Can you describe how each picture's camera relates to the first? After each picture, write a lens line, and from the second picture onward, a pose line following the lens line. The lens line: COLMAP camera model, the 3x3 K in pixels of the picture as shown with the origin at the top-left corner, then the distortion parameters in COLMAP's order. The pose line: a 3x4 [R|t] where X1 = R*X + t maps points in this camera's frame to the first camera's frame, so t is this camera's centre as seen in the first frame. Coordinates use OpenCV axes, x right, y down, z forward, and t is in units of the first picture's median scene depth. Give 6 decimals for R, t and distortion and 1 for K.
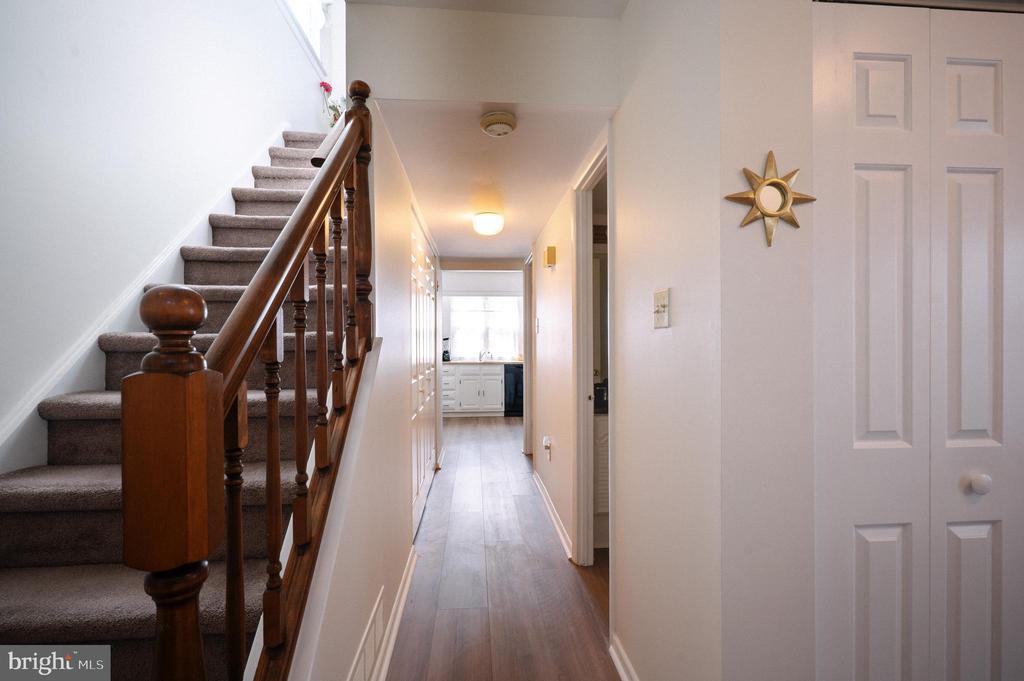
lens RADIAL K [[344.9, 0, 512.0], [0, 344.9, 340.5], [0, 0, 1]] dist [-0.000878, -0.000064]
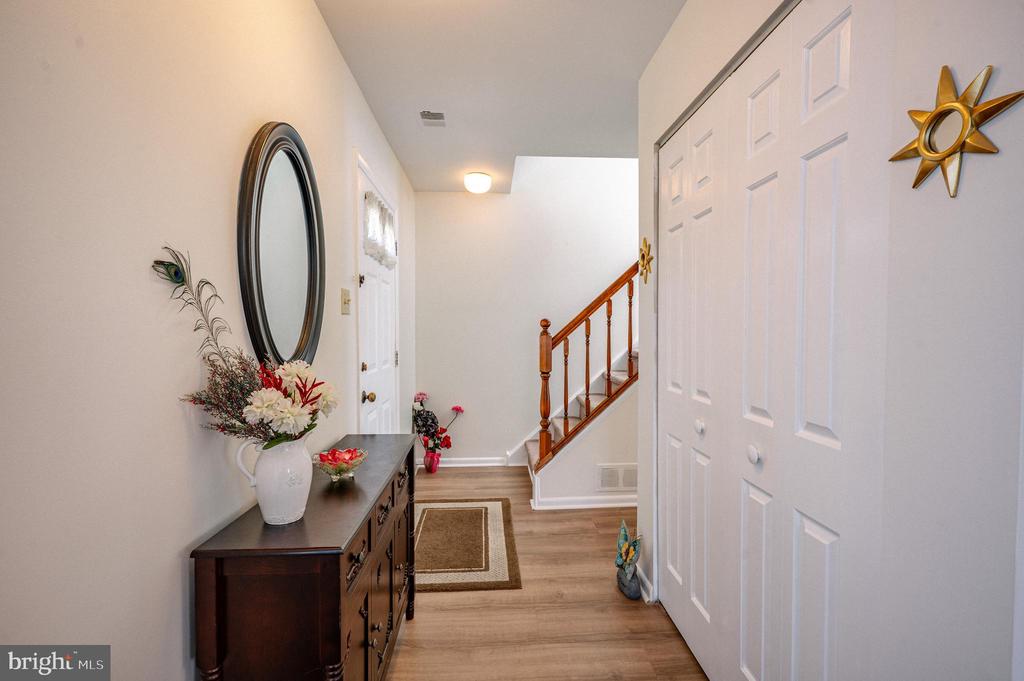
lens RADIAL K [[471.6, 0, 506.1], [0, 471.6, 342.9], [0, 0, 1]] dist [-0.000648, 0.000127]
pose [[-0.062199, 0.003252, -0.998058, 2.418289], [-0.003229, 0.999989, 0.003460, 0.030741], [0.998059, 0.003438, -0.062188, 0.207676]]
